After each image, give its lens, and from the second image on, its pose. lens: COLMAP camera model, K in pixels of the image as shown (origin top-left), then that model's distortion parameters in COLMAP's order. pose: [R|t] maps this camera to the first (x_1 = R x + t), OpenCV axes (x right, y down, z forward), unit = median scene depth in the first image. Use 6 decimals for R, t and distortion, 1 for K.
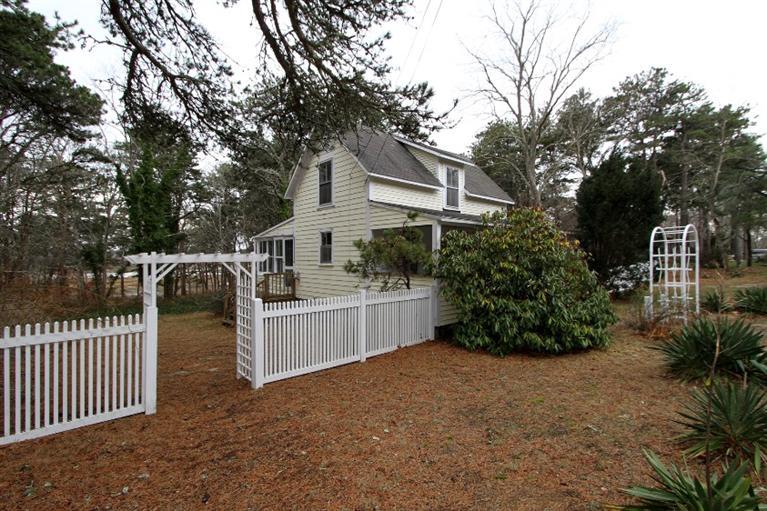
lens RADIAL K [[353.0, 0, 385.3], [0, 353.0, 254.5], [0, 0, 1]] dist [-0.024868, 0.004452]
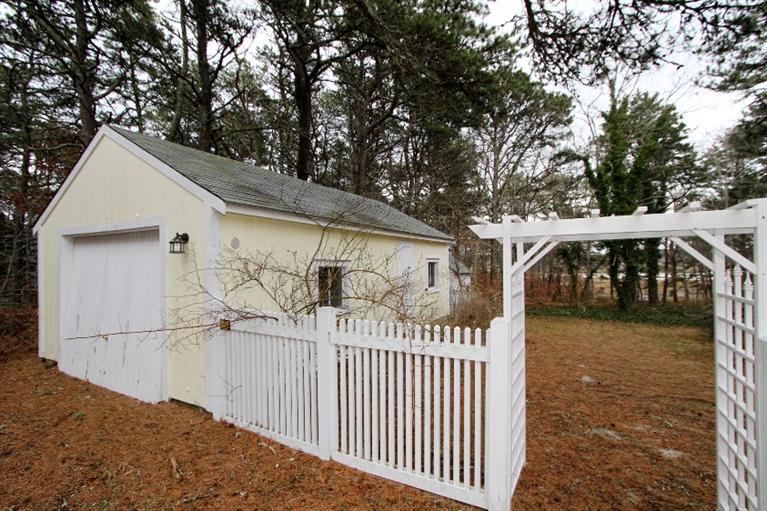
lens RADIAL K [[353.0, 0, 386.3], [0, 353.0, 255.5], [0, 0, 1]] dist [-0.024868, 0.004452]
pose [[0.335145, -0.018344, -0.941988, -0.146114], [0.015091, 0.999787, -0.014100, 0.038258], [0.942046, -0.009490, 0.335351, 0.436322]]
